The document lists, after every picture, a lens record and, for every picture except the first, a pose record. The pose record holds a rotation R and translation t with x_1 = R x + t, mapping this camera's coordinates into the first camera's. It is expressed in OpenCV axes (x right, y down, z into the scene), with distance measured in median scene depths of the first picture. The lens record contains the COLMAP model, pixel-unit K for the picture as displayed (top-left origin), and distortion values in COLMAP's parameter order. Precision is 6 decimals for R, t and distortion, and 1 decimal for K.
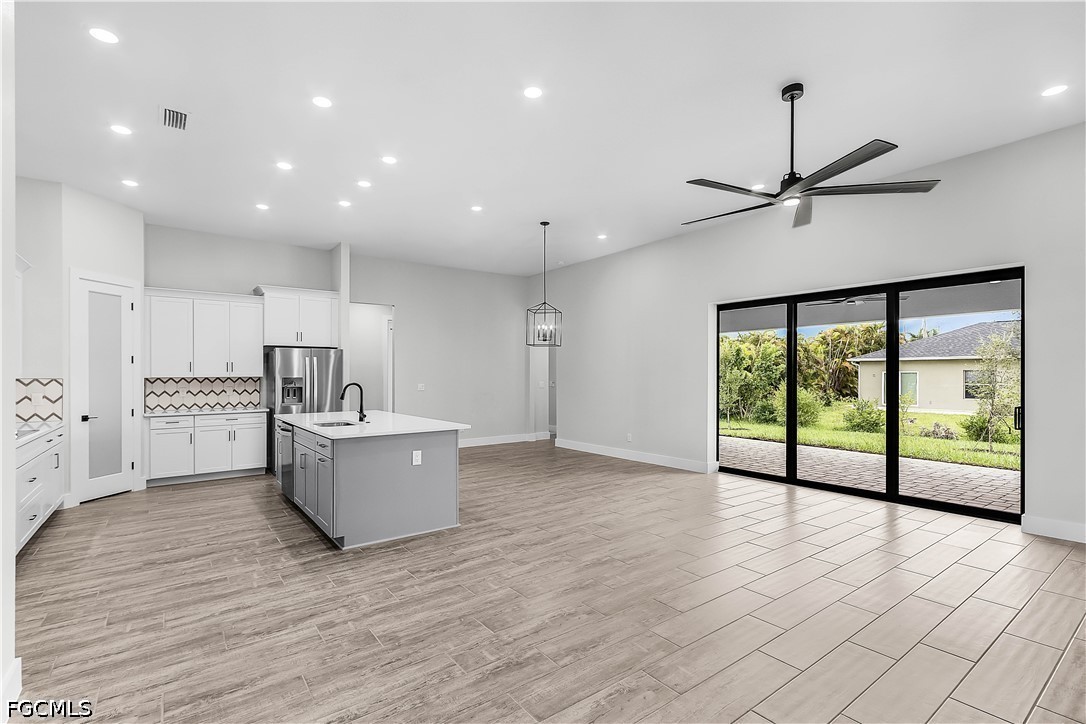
lens RADIAL K [[499.3, 0, 536.5], [0, 499.3, 376.3], [0, 0, 1]] dist [0.002824, 0.000100]
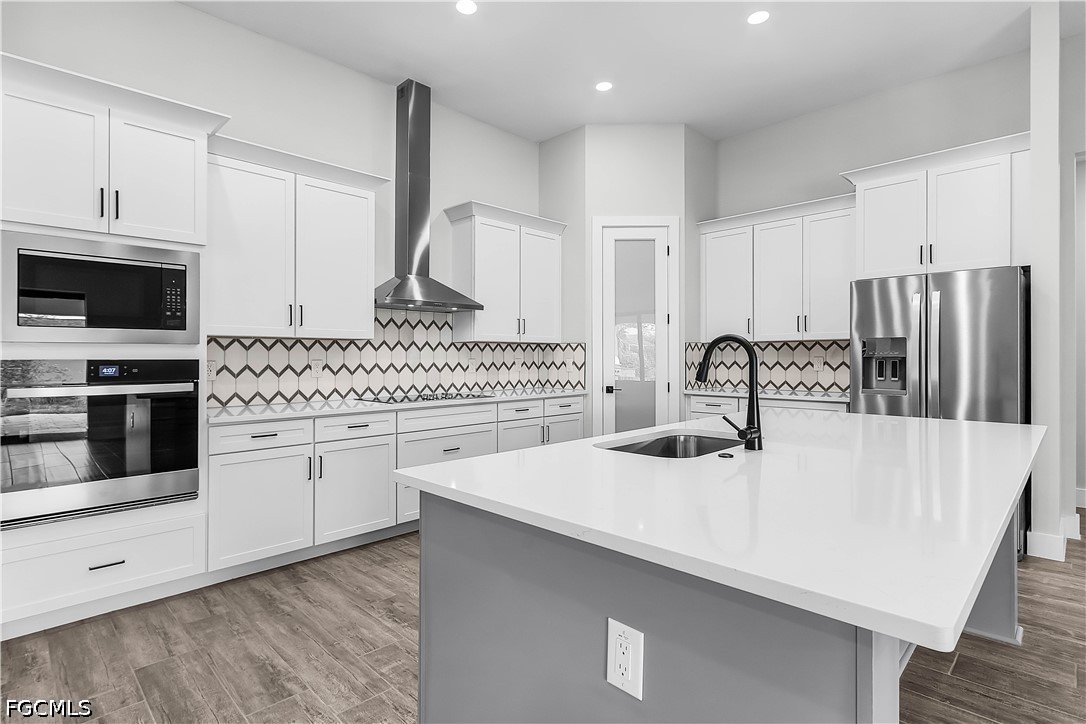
lens RADIAL K [[537.0, 0, 525.3], [0, 537.0, 355.6], [0, 0, 1]] dist [0.003678, 0.000132]
pose [[0.134038, 0.002041, -0.990974, -0.011275], [-0.000158, 0.999998, 0.002038, 0.024166], [0.990976, -0.000117, 0.134038, 0.734576]]
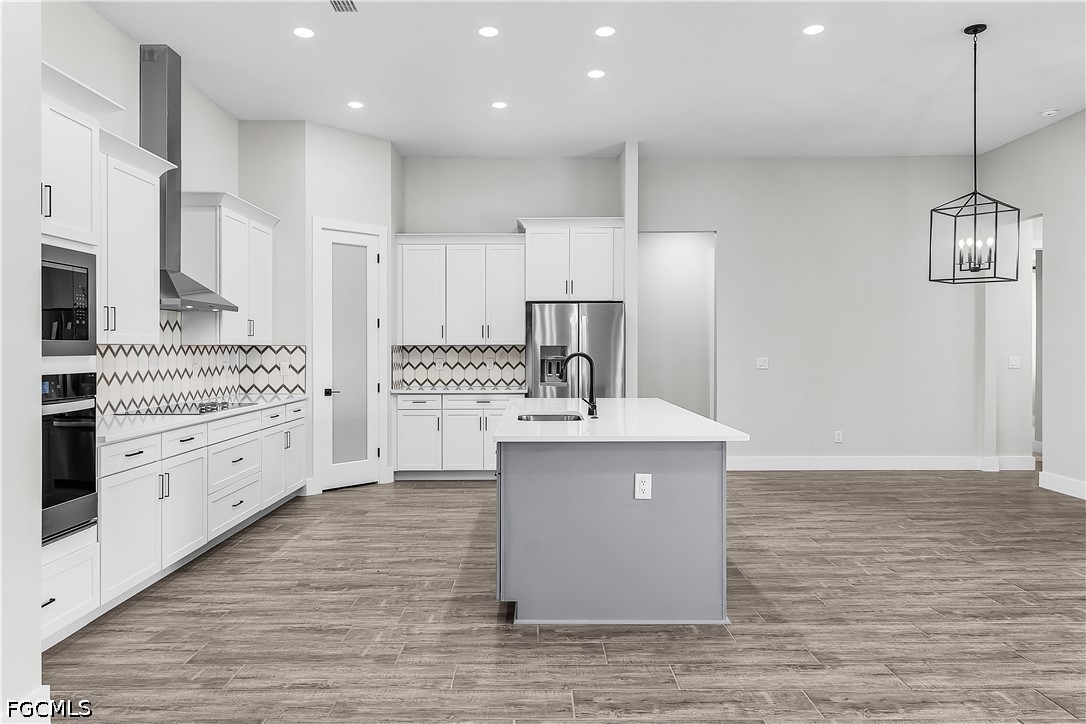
lens RADIAL K [[726.9, 0, 528.9], [0, 726.9, 348.7], [0, 0, 1]] dist [-0.000888, -0.002259]
pose [[0.799463, 0.003994, -0.600702, 0.116188], [-0.003451, 0.999992, 0.002057, 0.005885], [0.600706, 0.000429, 0.799470, 0.215002]]
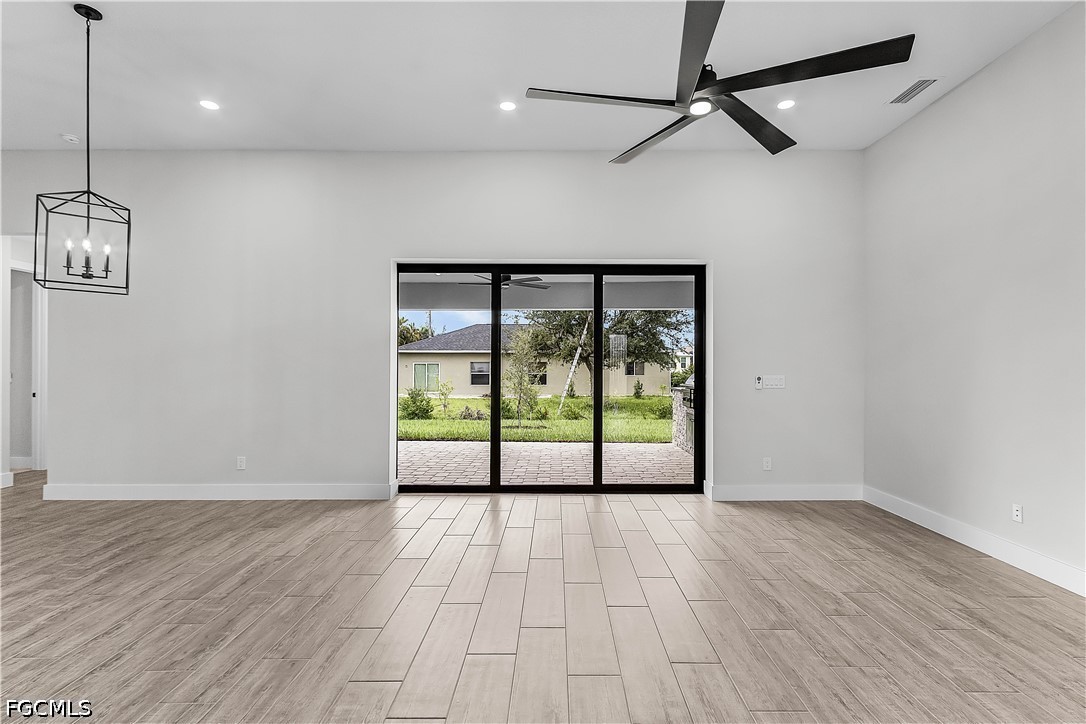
lens RADIAL K [[509.1, 0, 555.6], [0, 509.1, 366.0], [0, 0, 1]] dist [0.001934, 0.000350]
pose [[0.594390, 0.002200, 0.804174, -0.123532], [0.000788, 0.999994, -0.003318, 0.011181], [-0.804177, 0.002606, 0.594385, 0.490529]]
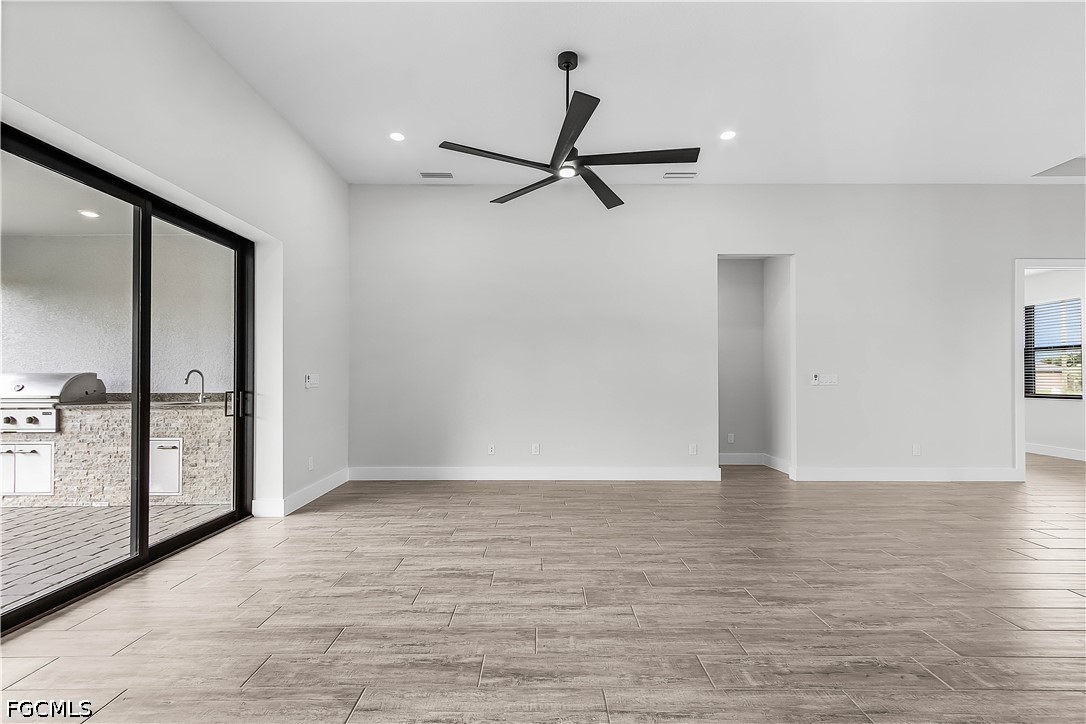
lens RADIAL K [[499.3, 0, 536.5], [0, 499.3, 376.3], [0, 0, 1]] dist [0.002824, 0.000100]
pose [[-0.798892, 0.003294, 0.601465, -0.016785], [0.002784, 0.999995, -0.001778, 0.031835], [-0.601468, 0.000254, -0.798897, 1.200291]]
